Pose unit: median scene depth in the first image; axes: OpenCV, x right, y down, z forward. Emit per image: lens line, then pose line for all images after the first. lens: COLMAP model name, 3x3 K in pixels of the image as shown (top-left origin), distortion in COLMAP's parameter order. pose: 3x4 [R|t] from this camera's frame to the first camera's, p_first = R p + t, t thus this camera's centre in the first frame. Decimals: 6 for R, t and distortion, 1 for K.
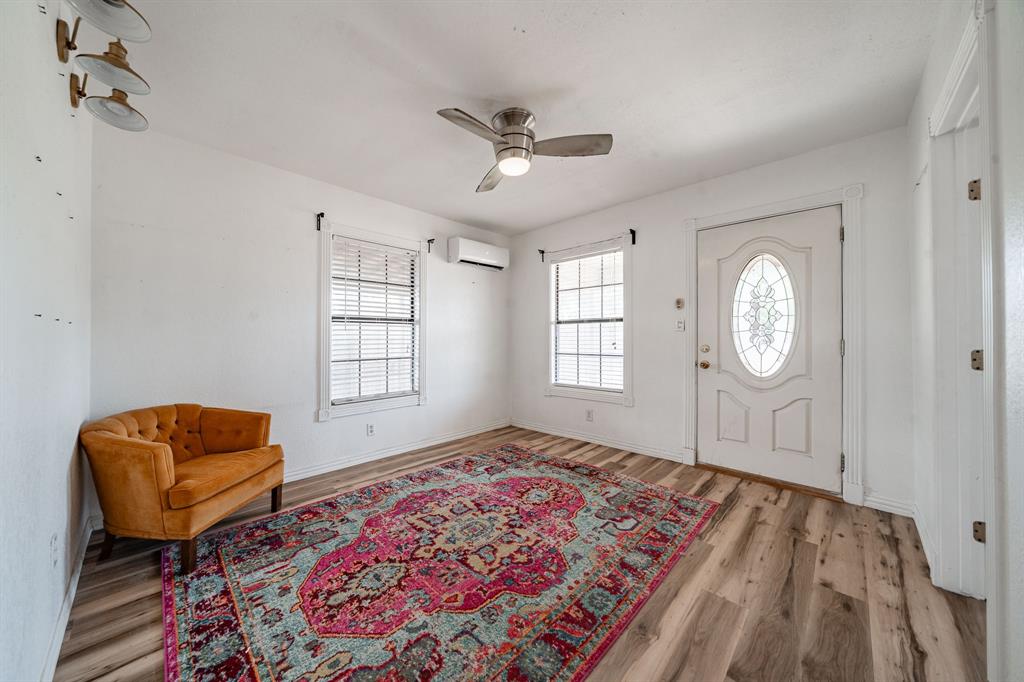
lens RADIAL K [[351.3, 0, 516.9], [0, 351.3, 336.9], [0, 0, 1]] dist [-0.005359, -0.000483]
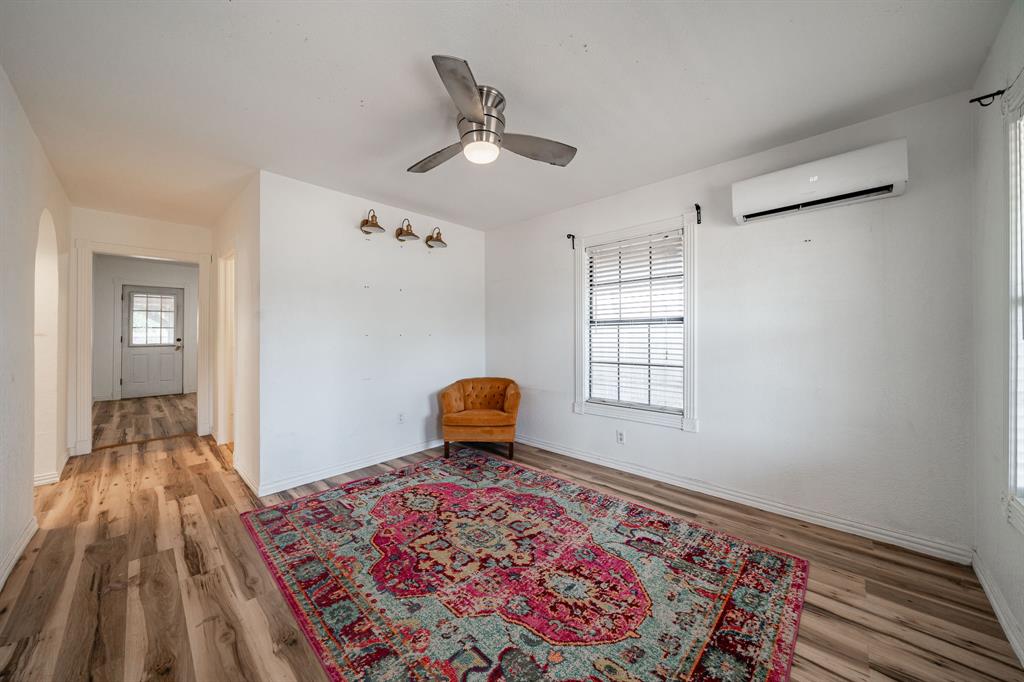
lens RADIAL K [[351.3, 0, 477.5], [0, 351.3, 332.4], [0, 0, 1]] dist [-0.005359, -0.000483]
pose [[-0.039461, -0.008234, -0.999187, 0.847788], [0.007504, 0.999935, -0.008536, -0.023943], [0.999193, -0.007835, -0.039397, 0.996086]]
